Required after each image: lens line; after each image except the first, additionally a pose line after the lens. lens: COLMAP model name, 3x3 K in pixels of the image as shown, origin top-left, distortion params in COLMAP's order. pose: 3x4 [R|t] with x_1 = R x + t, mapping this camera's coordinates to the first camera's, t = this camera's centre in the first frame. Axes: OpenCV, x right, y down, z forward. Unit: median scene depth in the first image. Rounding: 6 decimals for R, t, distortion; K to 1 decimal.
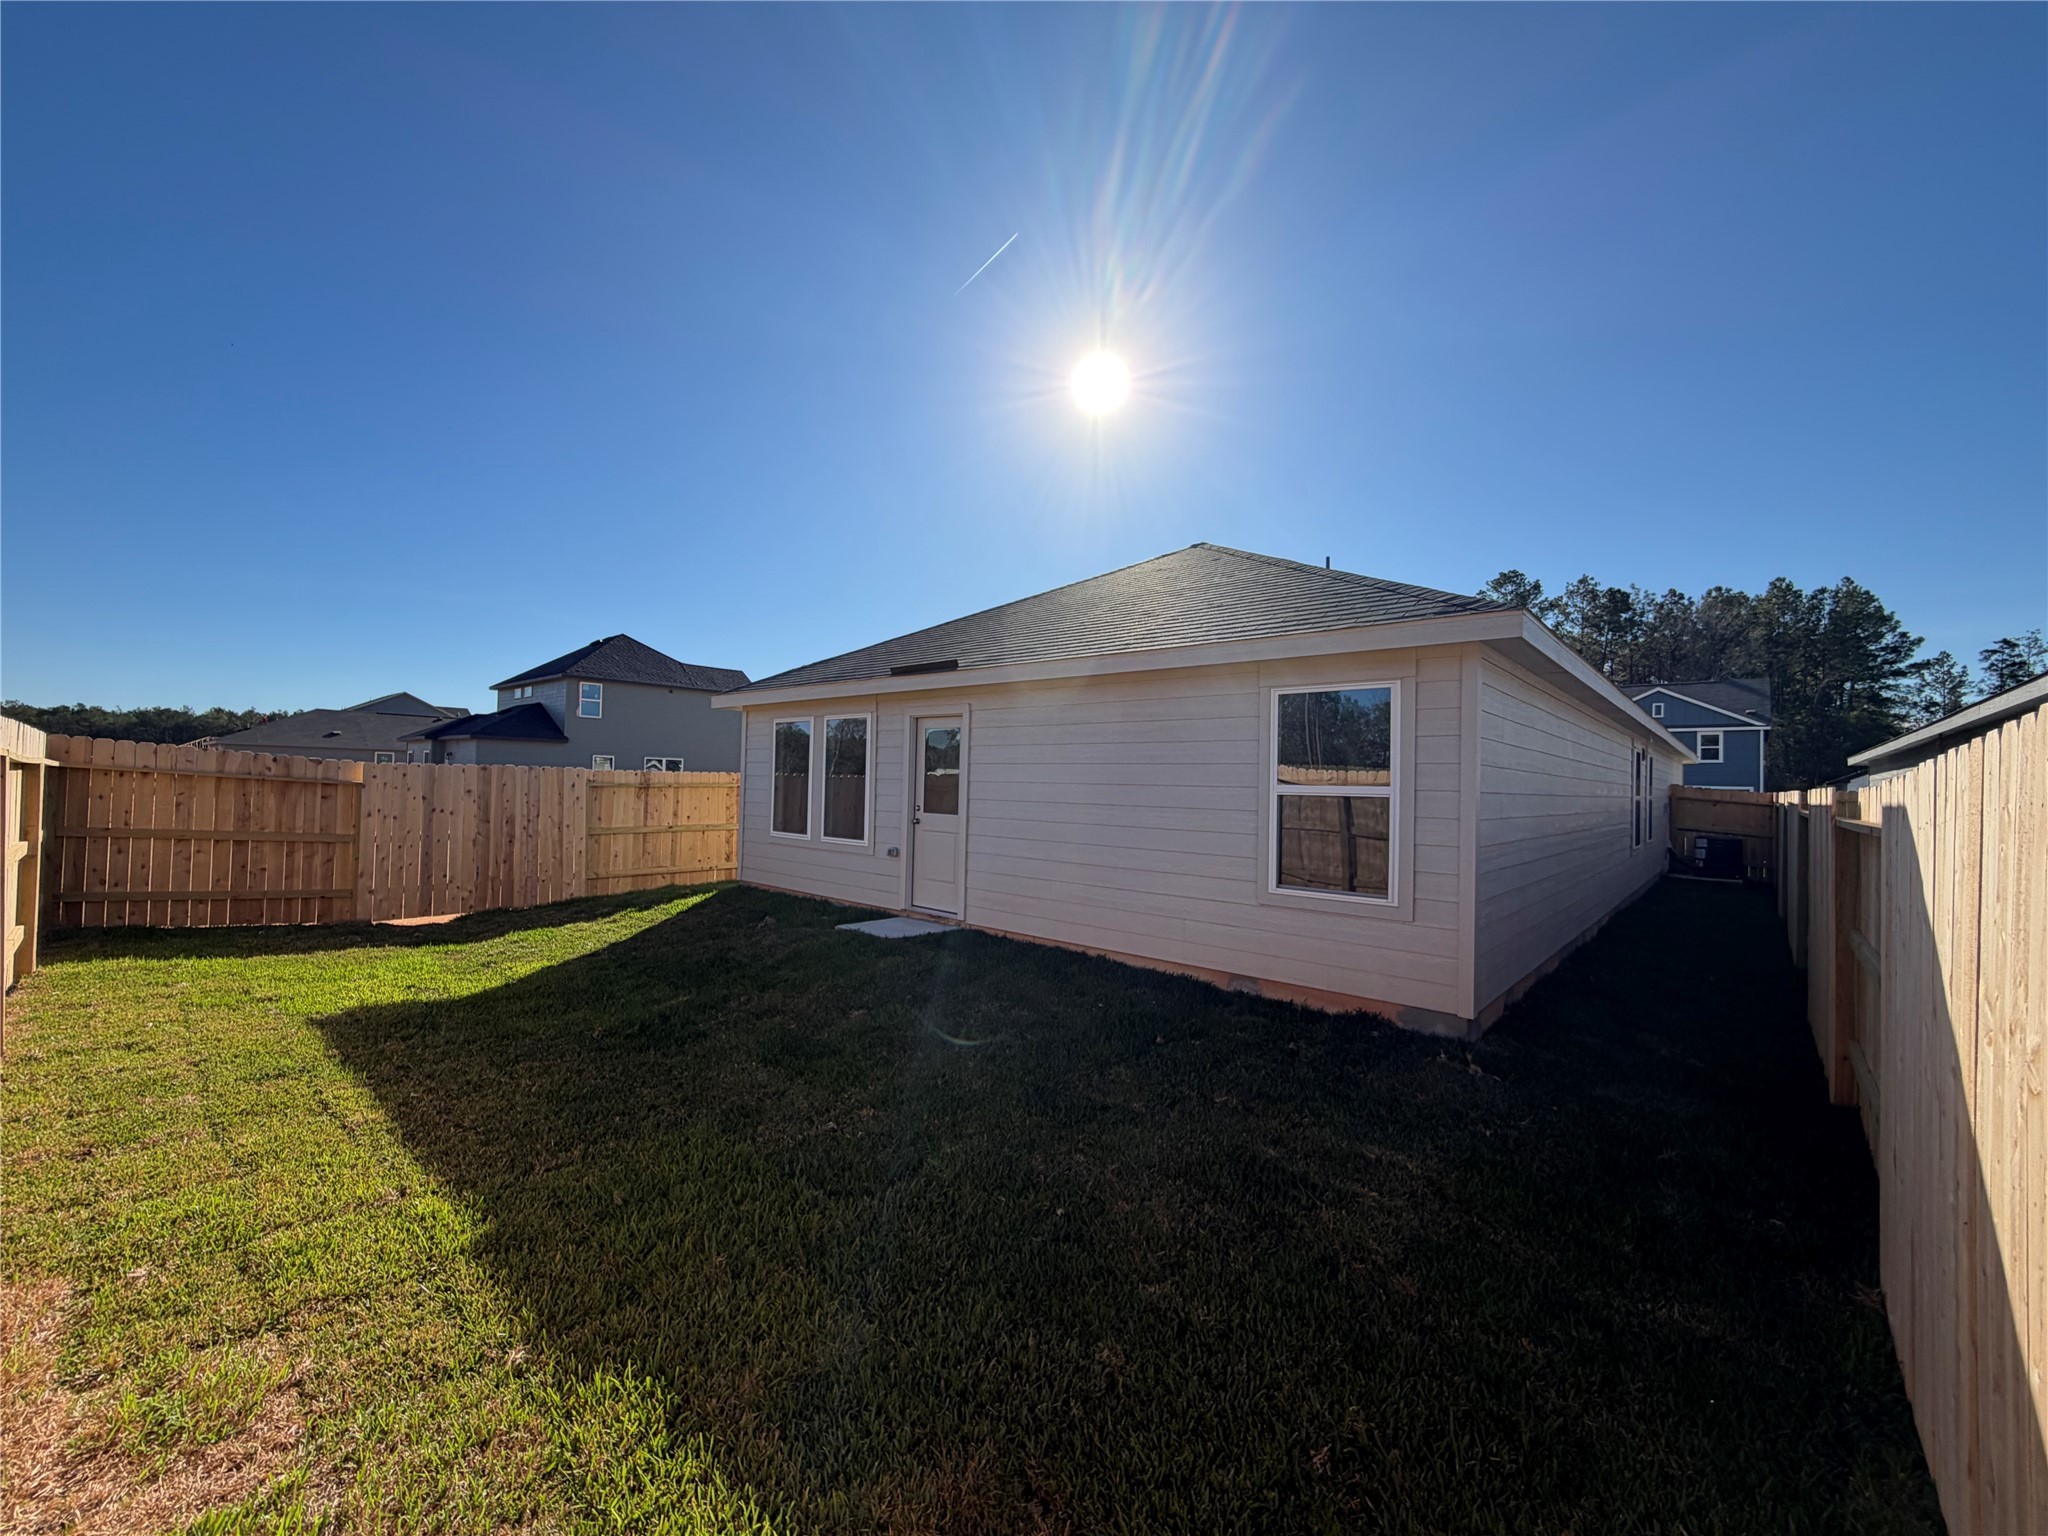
lens RADIAL K [[824.9, 0, 1007.3], [0, 824.9, 769.4], [0, 0, 1]] dist [-0.000128, -0.000470]
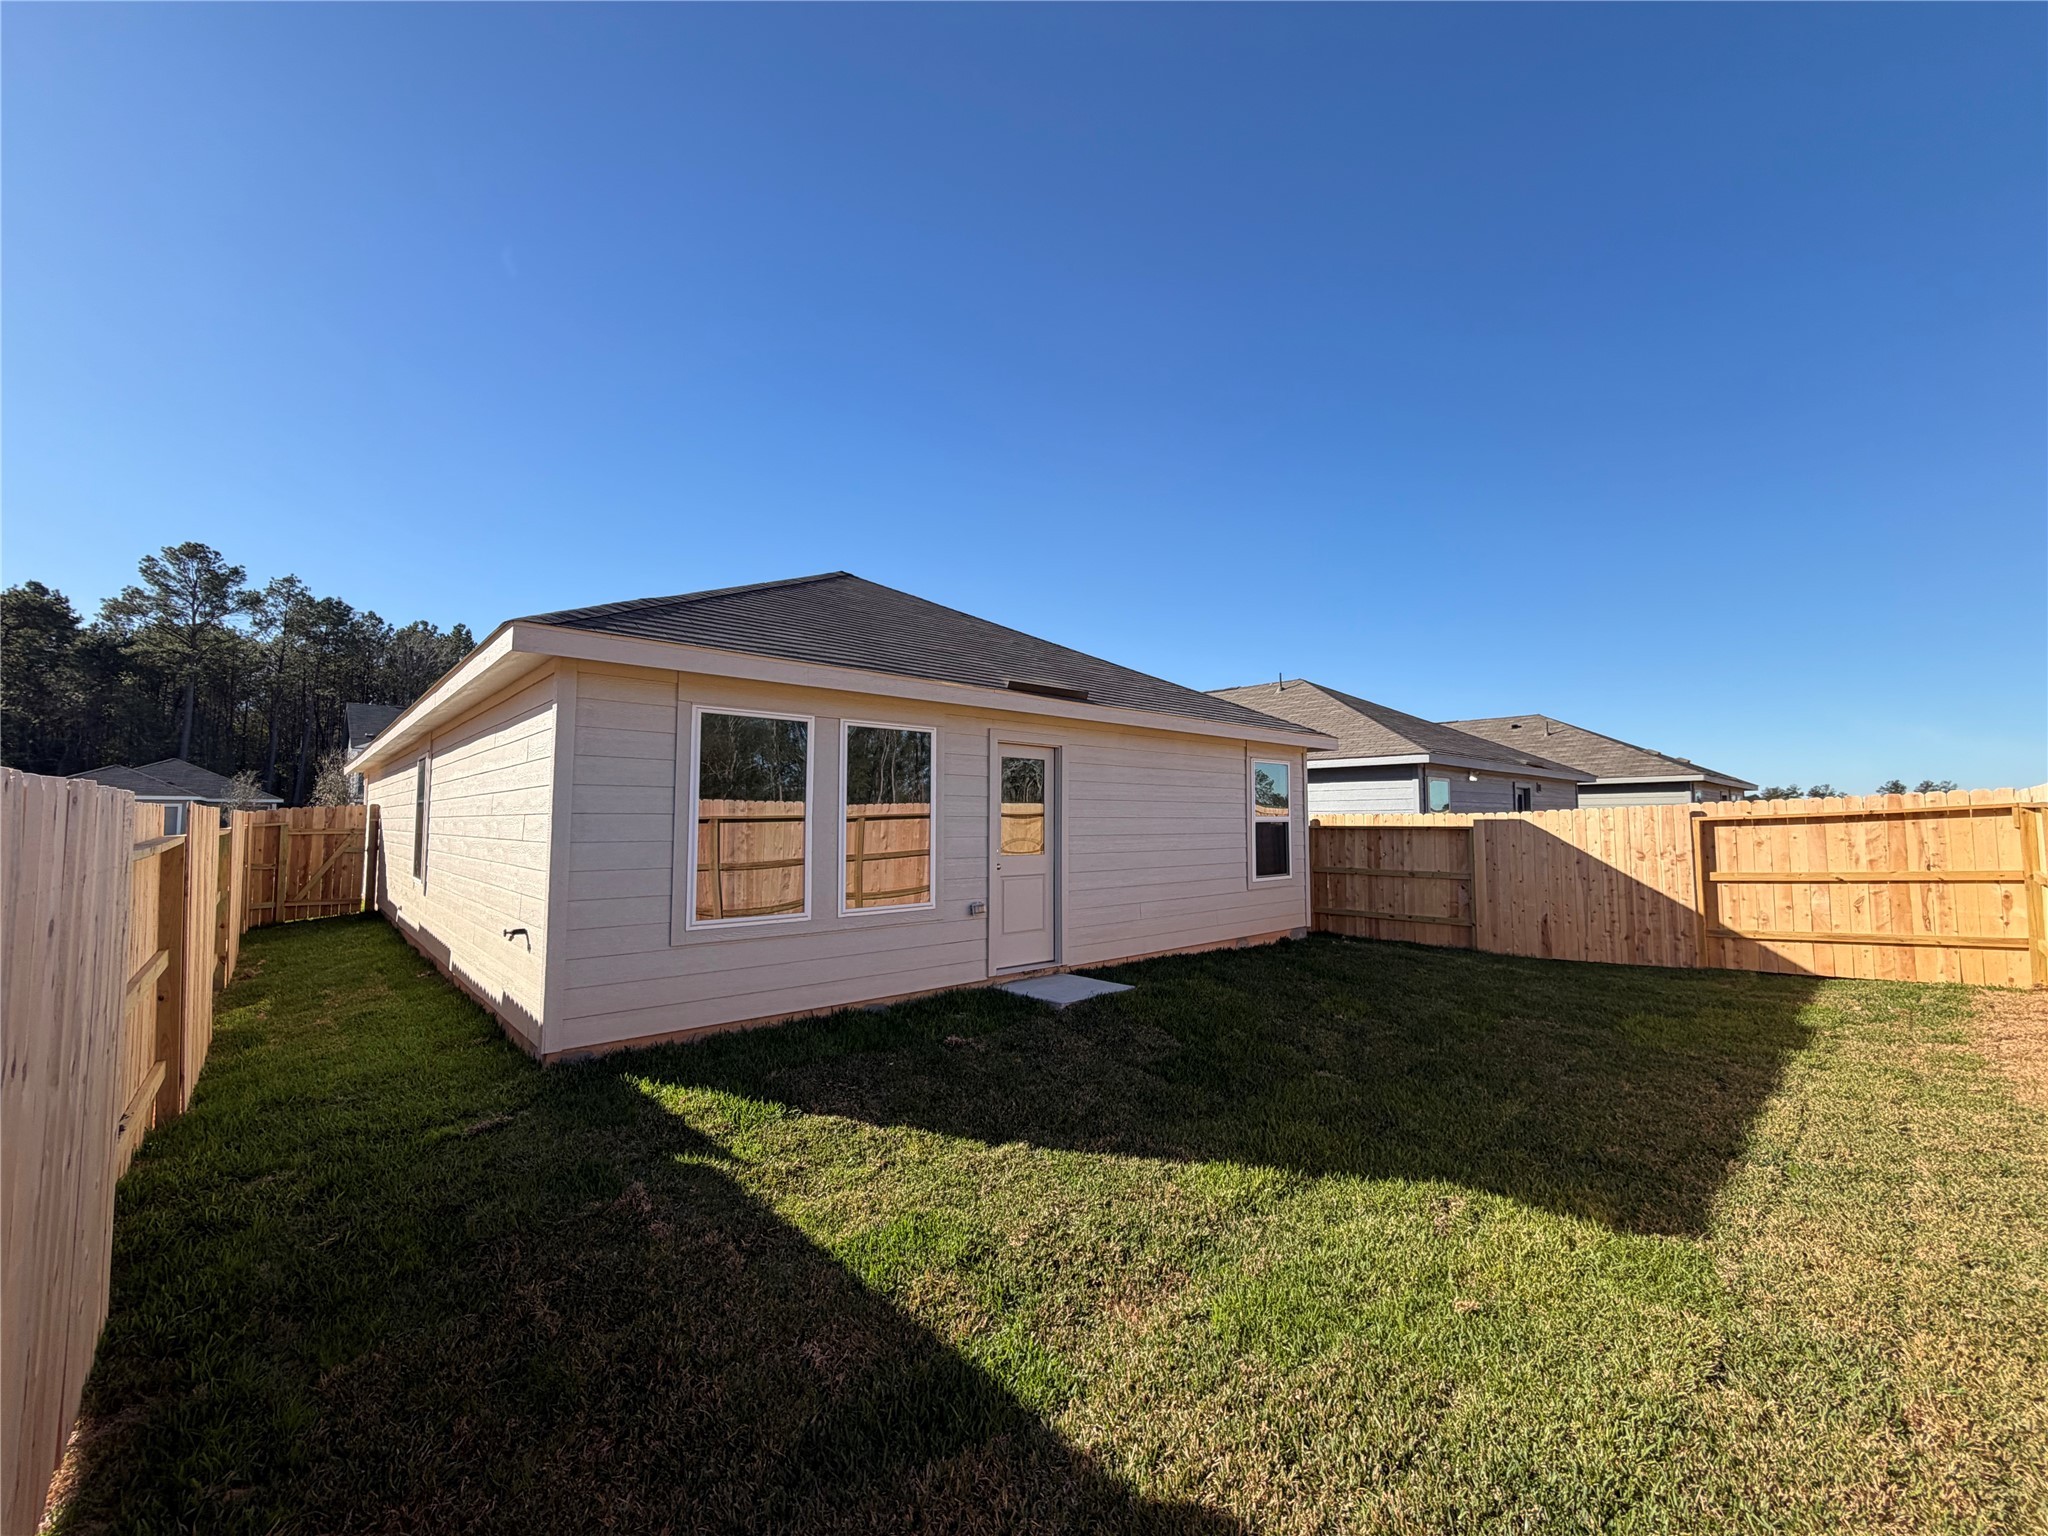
lens RADIAL K [[824.9, 0, 1007.3], [0, 824.9, 769.4], [0, 0, 1]] dist [-0.000128, -0.000470]
pose [[0.089968, 0.037126, 0.995252, -1.239648], [-0.016401, 0.999225, -0.035792, -0.007094], [-0.995810, -0.013103, 0.090507, 1.208402]]
